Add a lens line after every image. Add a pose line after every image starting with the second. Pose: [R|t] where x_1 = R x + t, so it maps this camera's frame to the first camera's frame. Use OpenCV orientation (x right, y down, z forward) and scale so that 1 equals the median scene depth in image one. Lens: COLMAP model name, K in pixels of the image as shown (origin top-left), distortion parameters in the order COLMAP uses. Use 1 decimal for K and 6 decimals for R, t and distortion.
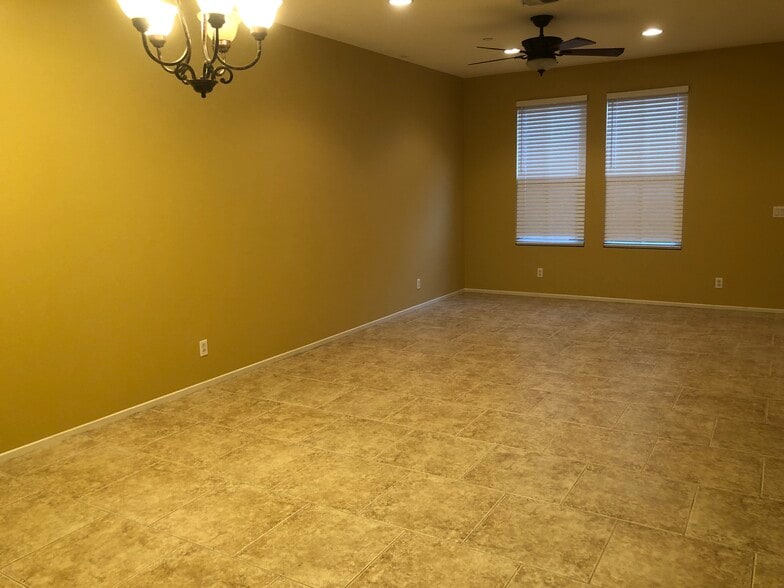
lens RADIAL K [[667.1, 0, 362.6], [0, 667.1, 294.9], [0, 0, 1]] dist [0.130967, -0.001086]
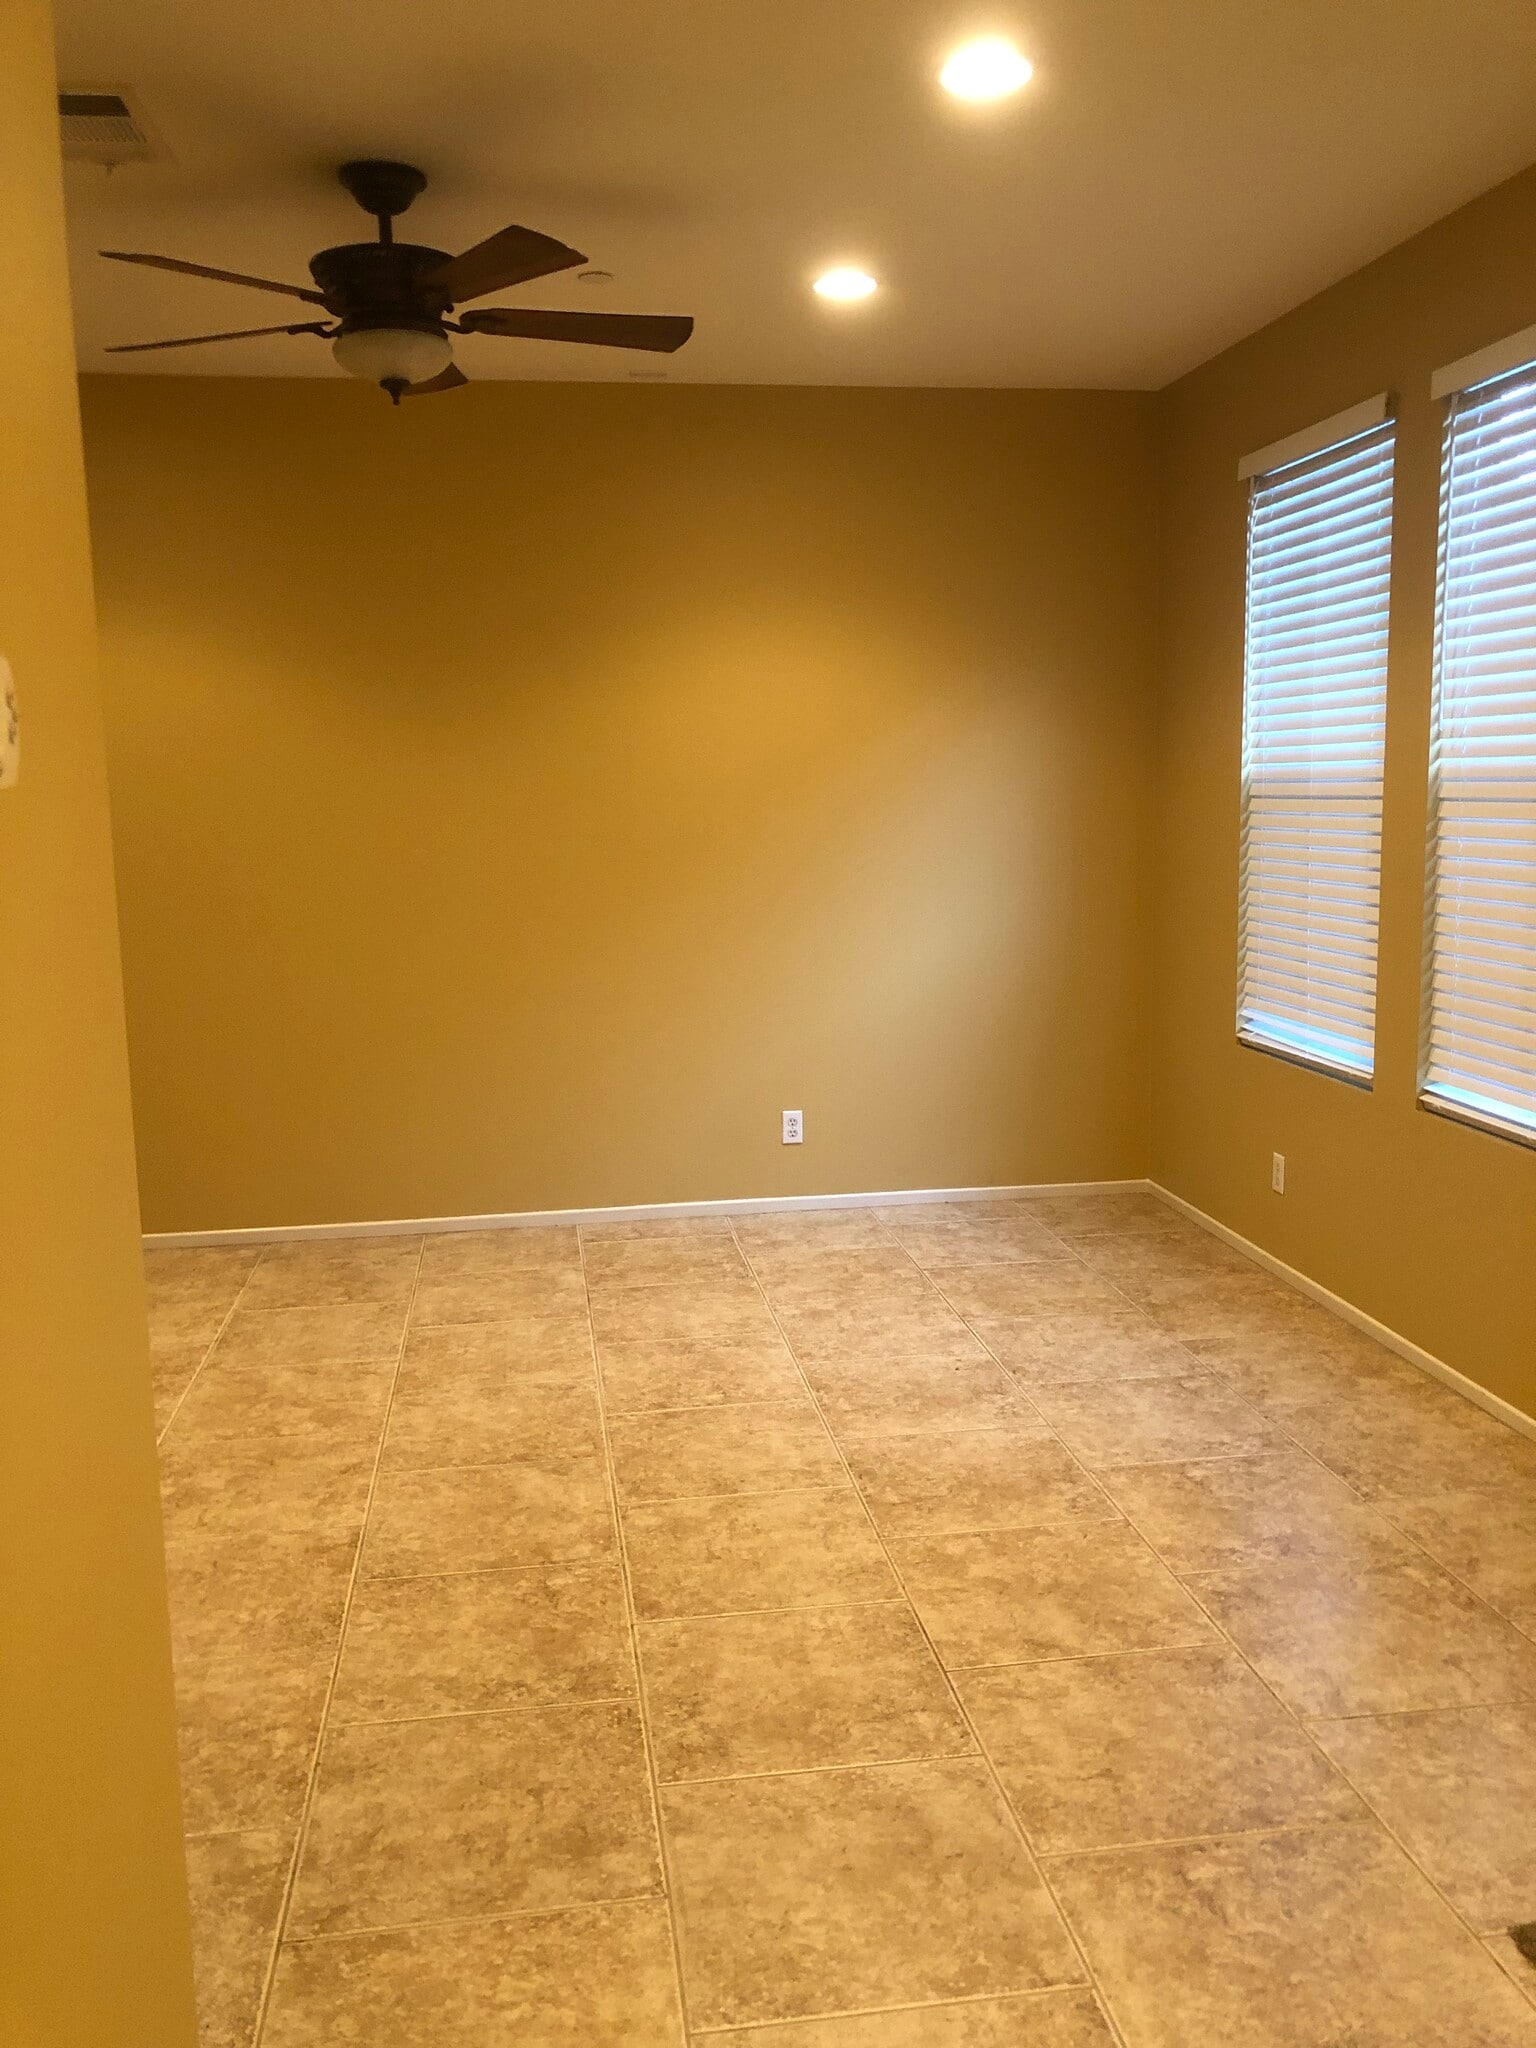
lens RADIAL K [[1742.7, 0, 768.0], [0, 1742.7, 1024.0], [0, 0, 1]] dist [0.130967, -0.001086]
pose [[0.645093, 0.112452, -0.755784, 0.898273], [-0.121655, 0.991610, 0.043703, -0.133457], [0.754357, 0.063753, 0.653361, 0.680579]]
